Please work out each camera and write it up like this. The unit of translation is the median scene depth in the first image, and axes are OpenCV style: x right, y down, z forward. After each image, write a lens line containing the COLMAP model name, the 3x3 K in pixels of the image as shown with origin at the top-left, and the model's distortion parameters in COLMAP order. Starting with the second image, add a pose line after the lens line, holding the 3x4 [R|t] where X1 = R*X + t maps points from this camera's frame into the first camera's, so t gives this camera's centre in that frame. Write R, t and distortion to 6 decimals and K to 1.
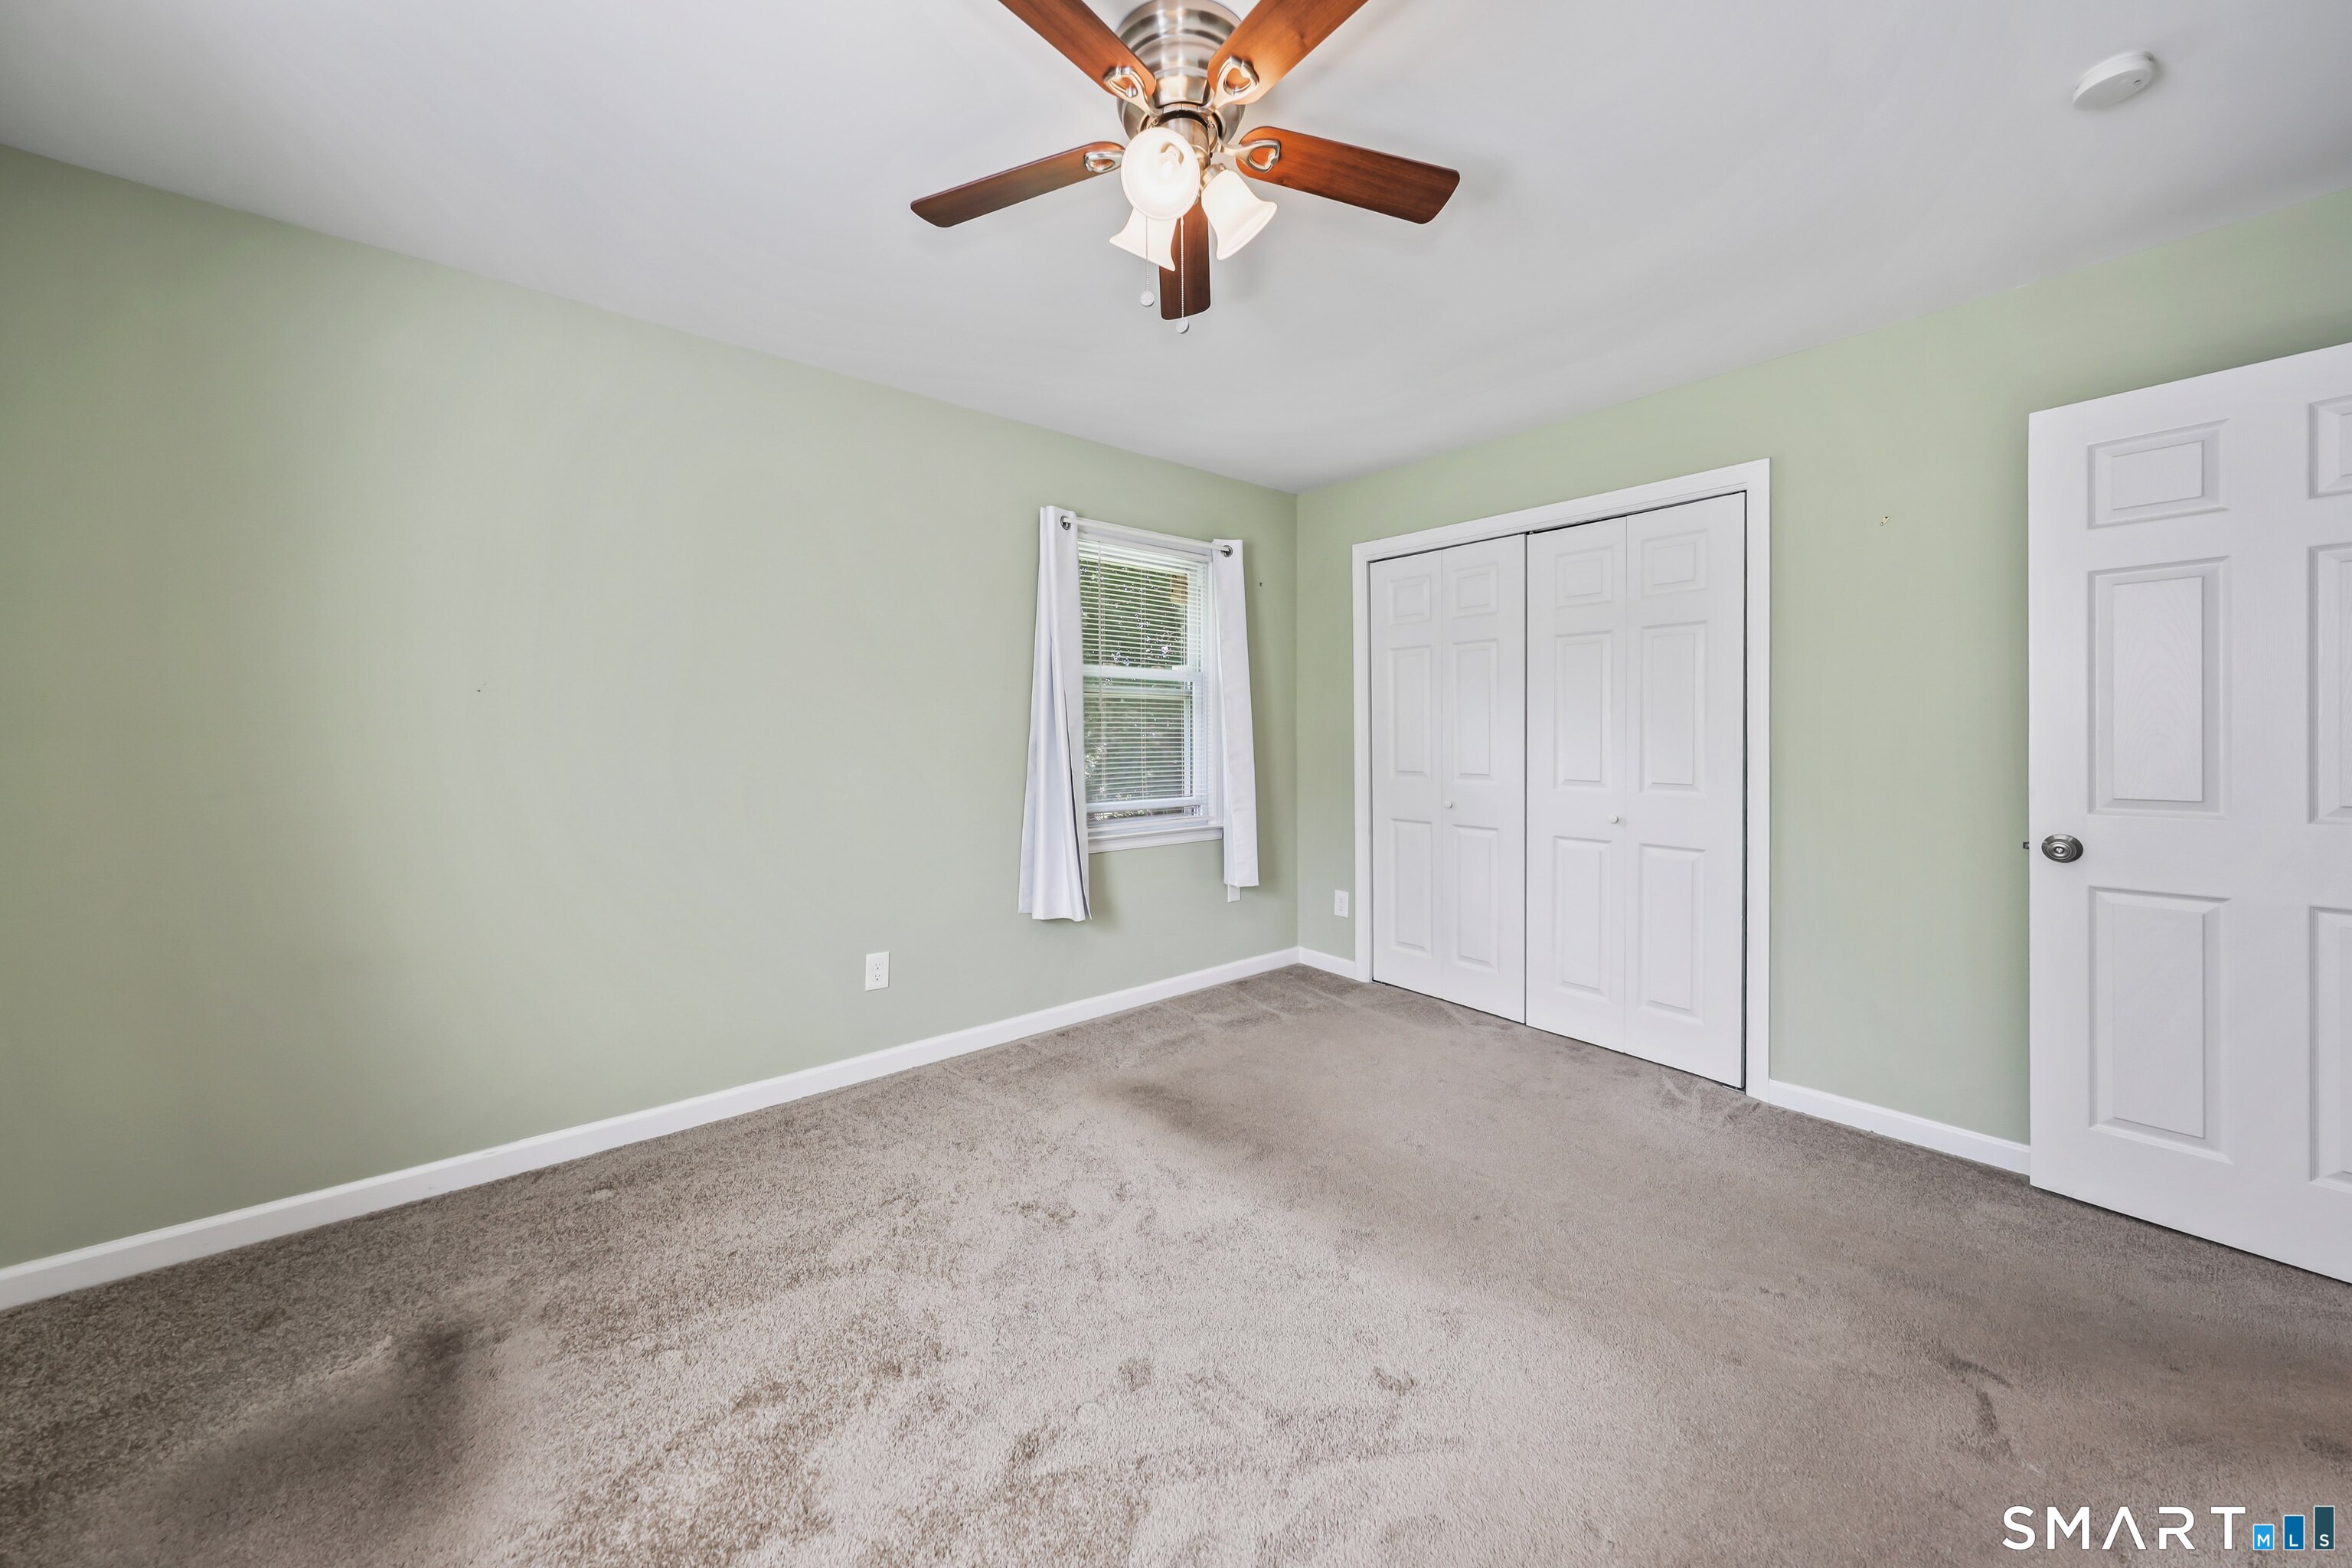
lens RADIAL K [[828.1, 0, 1148.2], [0, 828.1, 743.4], [0, 0, 1]] dist [0.001175, 0.000084]
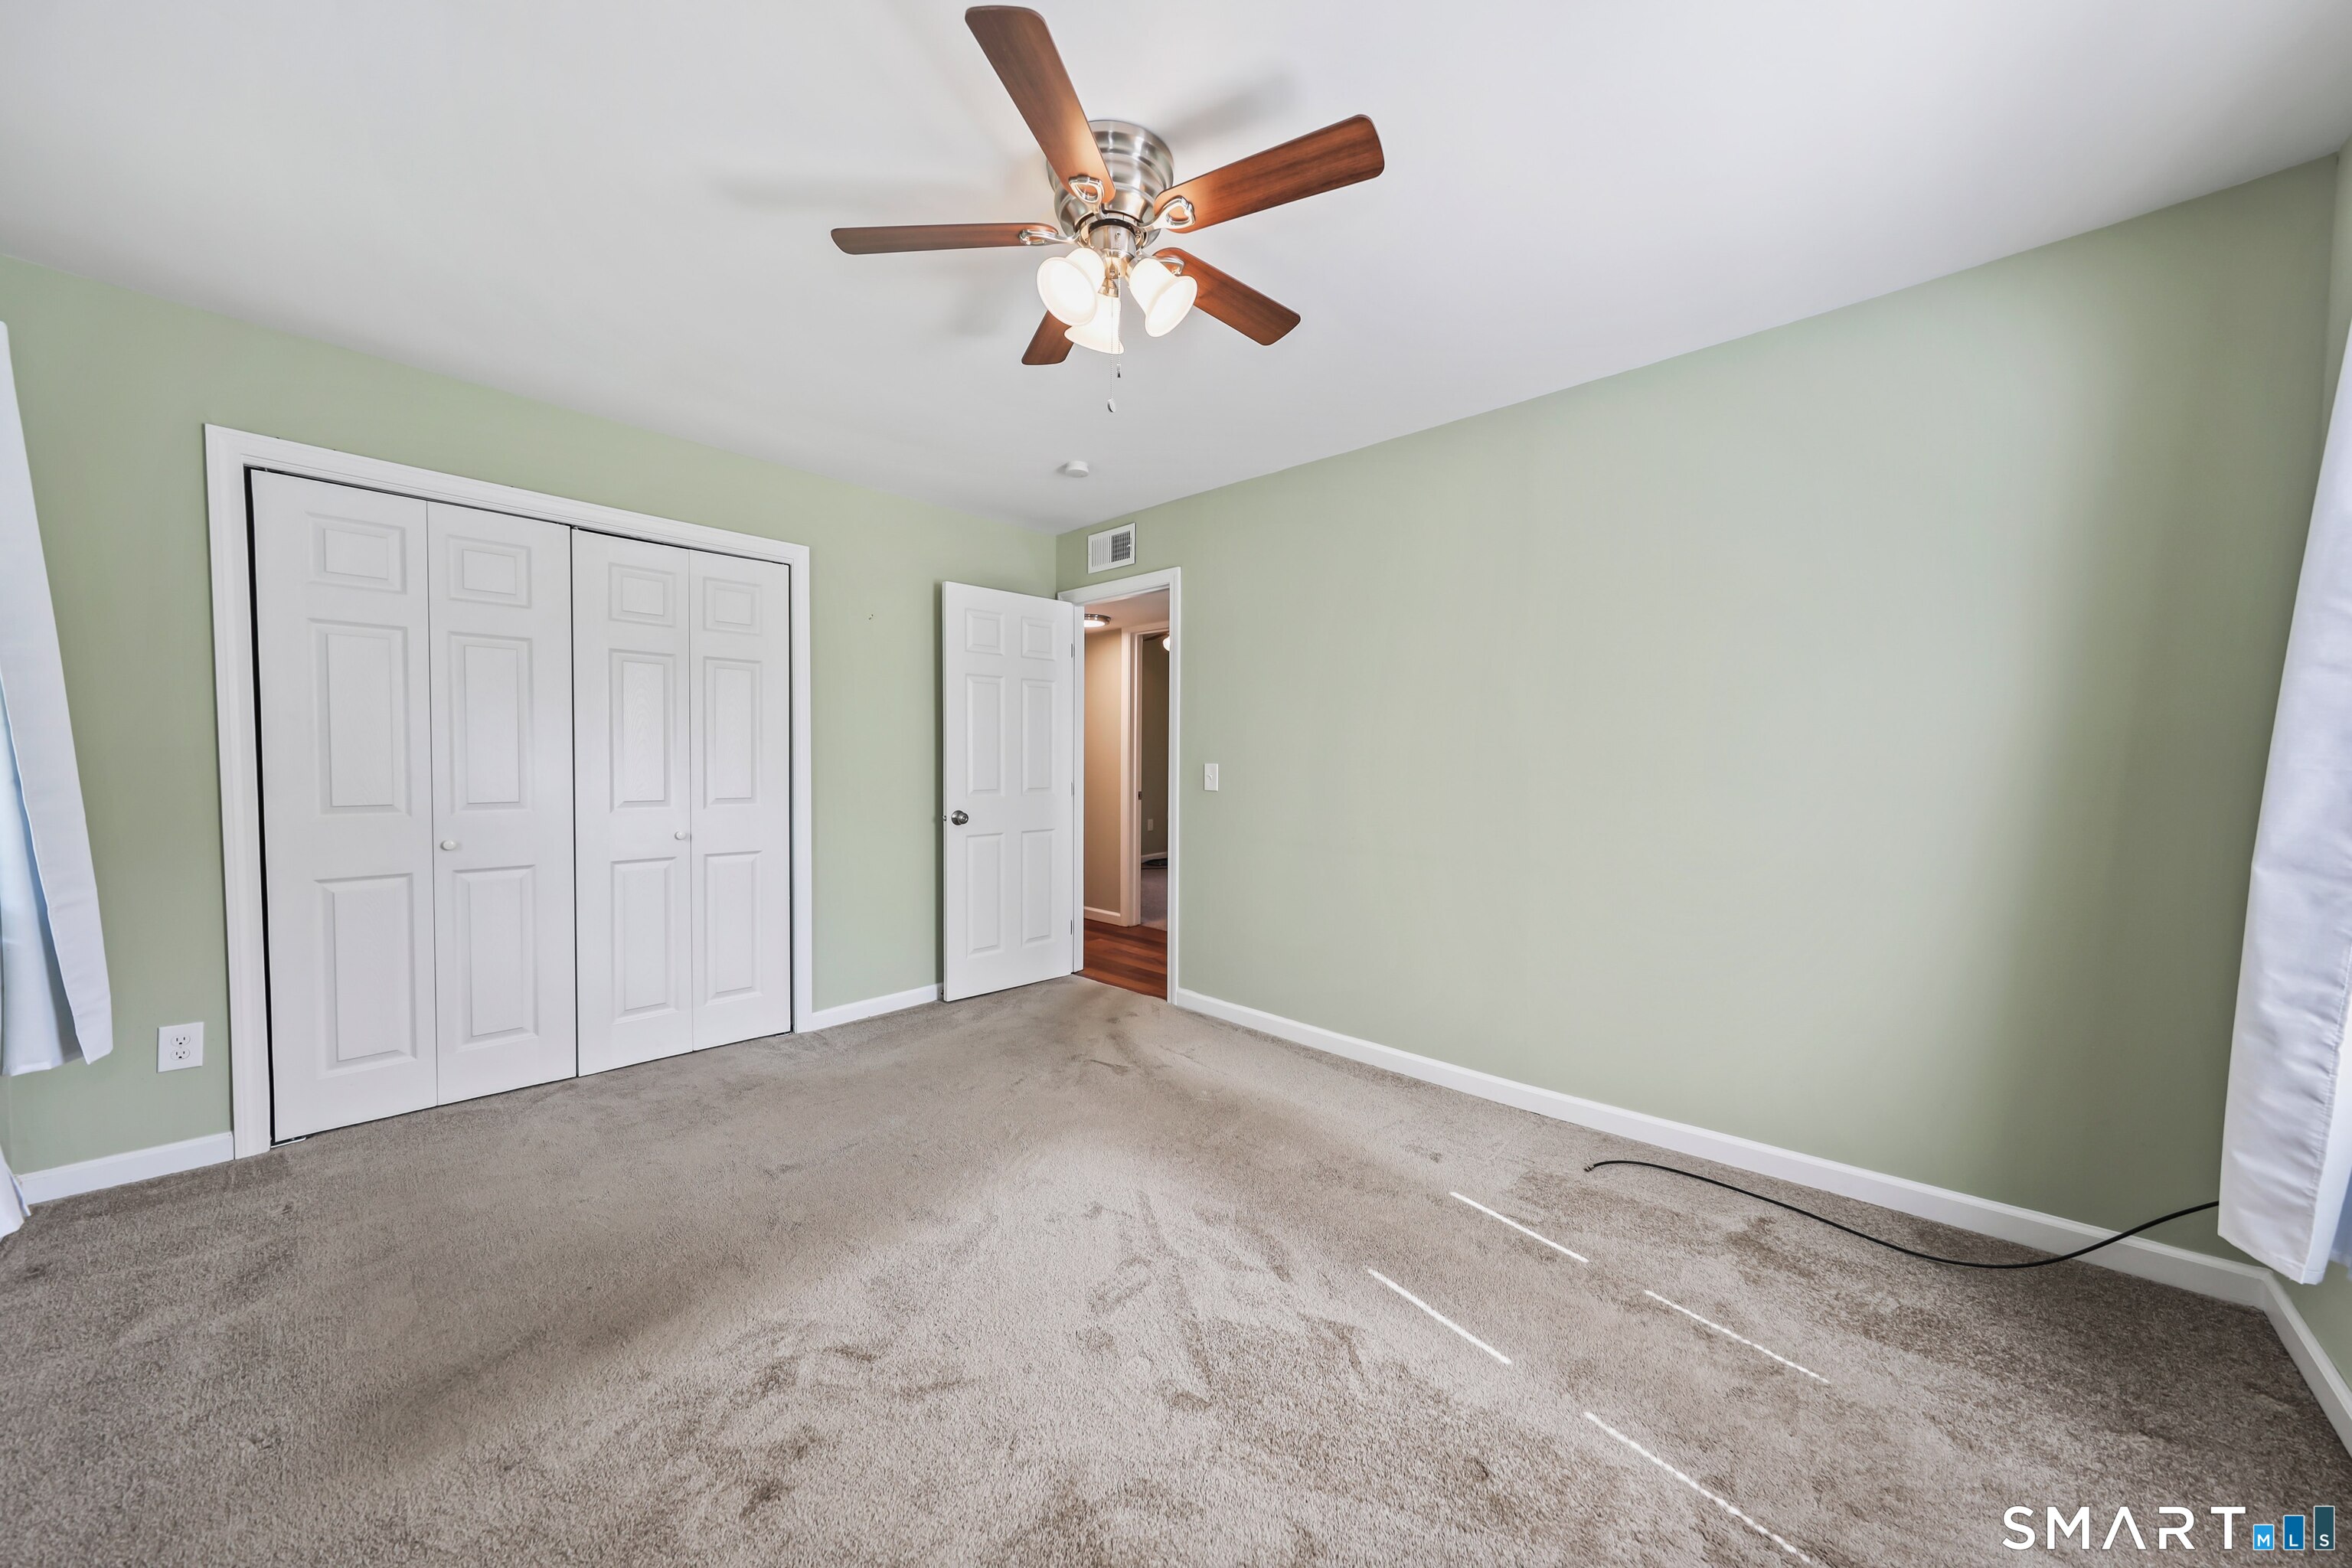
lens RADIAL K [[806.1, 0, 1176.0], [0, 806.1, 784.0], [0, 0, 1]] dist [0.000800, 0.000039]
pose [[-0.141228, -0.031636, 0.989472, -0.508453], [0.001754, 0.999480, 0.032206, -0.005385], [-0.989976, 0.006284, -0.141099, 0.494662]]
